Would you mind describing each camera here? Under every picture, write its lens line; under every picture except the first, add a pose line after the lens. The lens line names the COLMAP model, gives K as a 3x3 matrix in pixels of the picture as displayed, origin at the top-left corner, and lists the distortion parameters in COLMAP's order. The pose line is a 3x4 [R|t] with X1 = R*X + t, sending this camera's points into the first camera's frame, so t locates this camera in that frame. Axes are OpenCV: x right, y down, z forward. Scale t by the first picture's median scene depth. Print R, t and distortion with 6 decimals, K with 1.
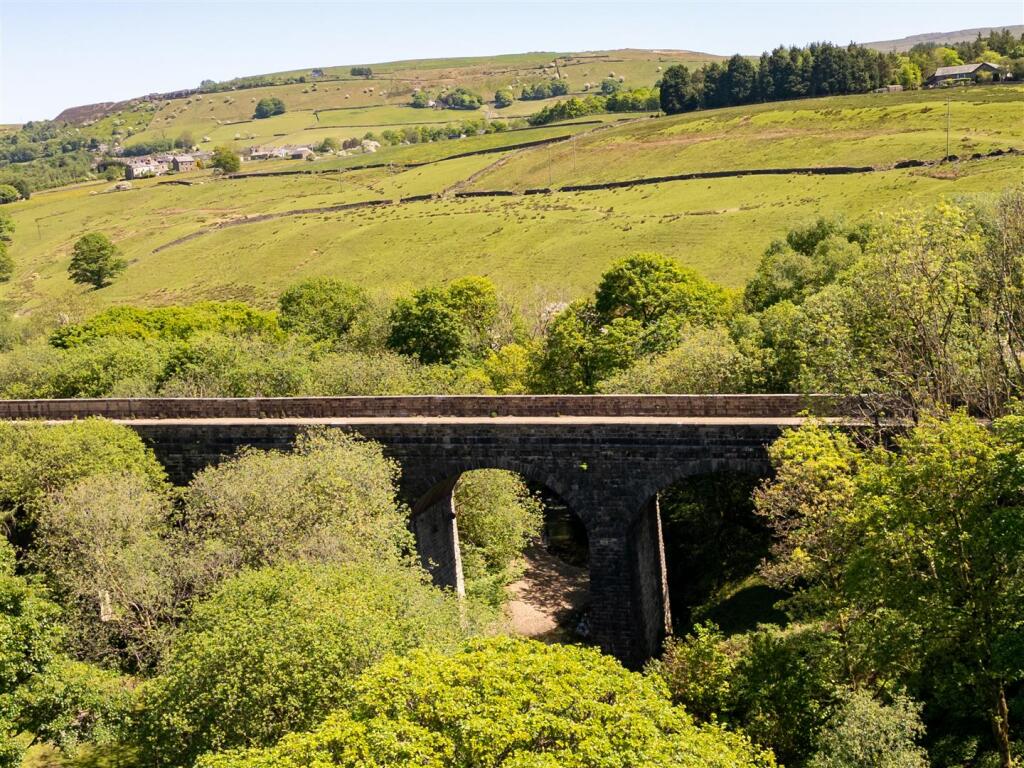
lens RADIAL K [[1315.7, 0, 512.0], [0, 1315.7, 384.0], [0, 0, 1]] dist [0.138494, -0.263366]
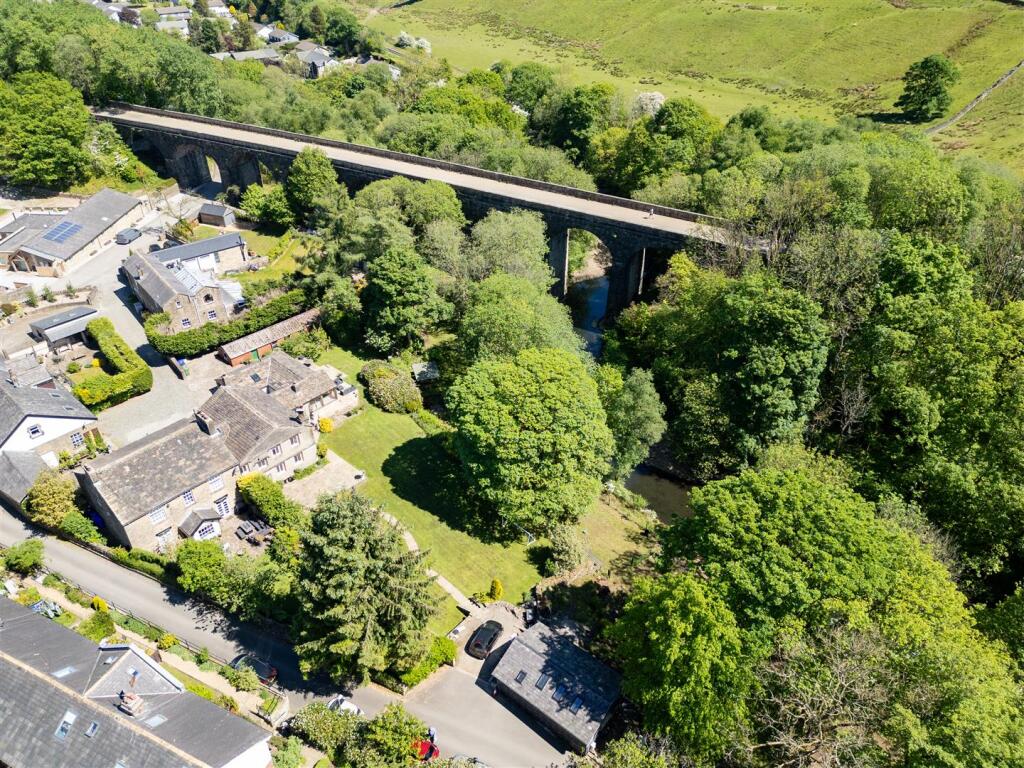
lens RADIAL K [[717.5, 0, 512.0], [0, 717.5, 384.0], [0, 0, 1]] dist [0.083859, -0.086858]
pose [[0.979572, 0.173634, -0.101440, 0.010595], [-0.111451, 0.888644, 0.444848, -0.062879], [0.167385, -0.424455, 0.889843, -0.099036]]
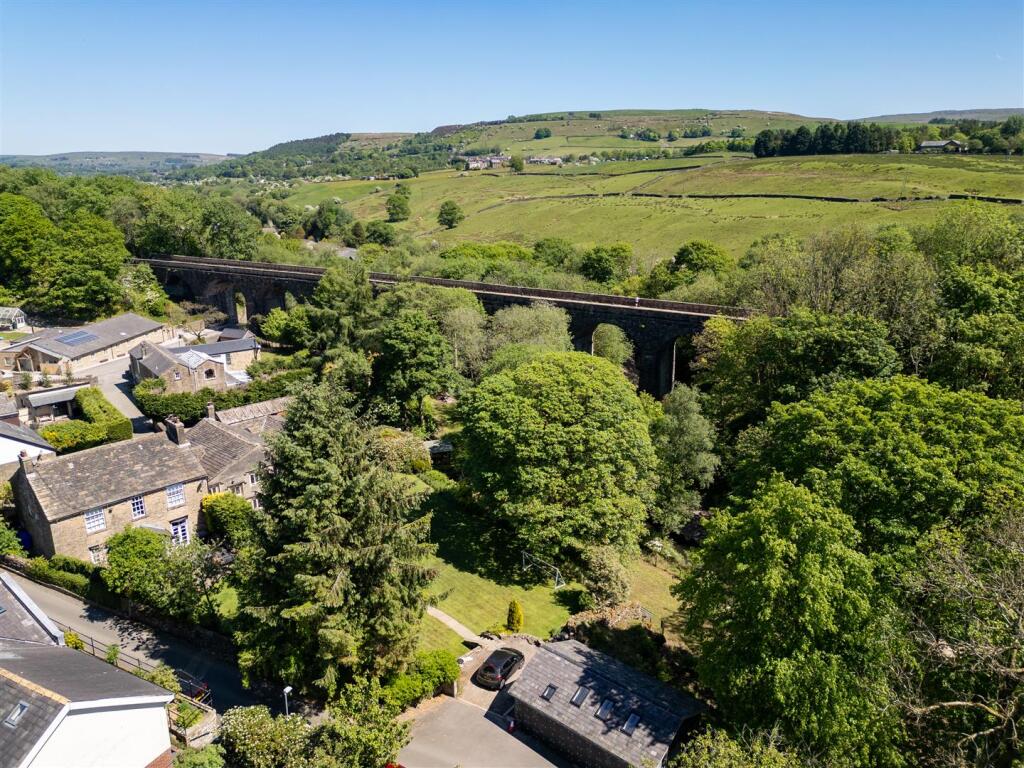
lens RADIAL K [[717.5, 0, 512.0], [0, 717.5, 384.0], [0, 0, 1]] dist [0.083859, -0.086858]
pose [[0.974419, 0.131871, -0.181983, 0.015901], [-0.107639, 0.984680, 0.137186, 0.001763], [0.197286, -0.114089, 0.973685, -0.089058]]
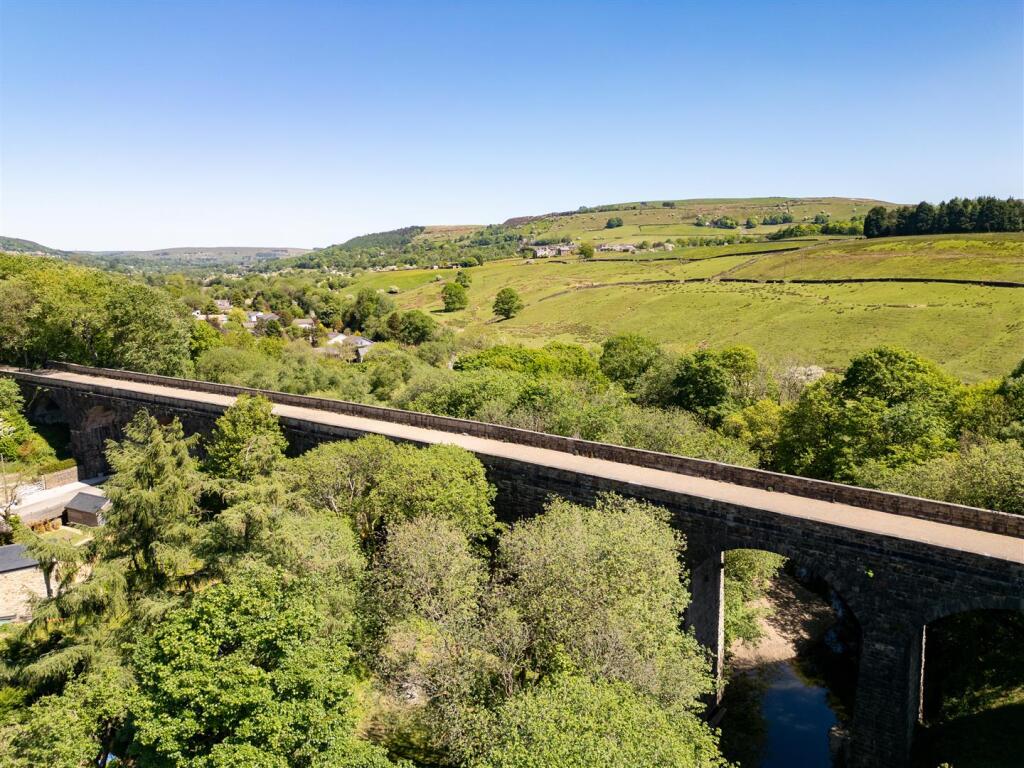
lens RADIAL K [[717.5, 0, 512.0], [0, 717.5, 384.0], [0, 0, 1]] dist [0.083859, -0.086858]
pose [[0.949491, 0.118262, -0.290655, -0.013099], [-0.114331, 0.992973, 0.030534, -0.014741], [0.292224, 0.004239, 0.956341, 0.077242]]
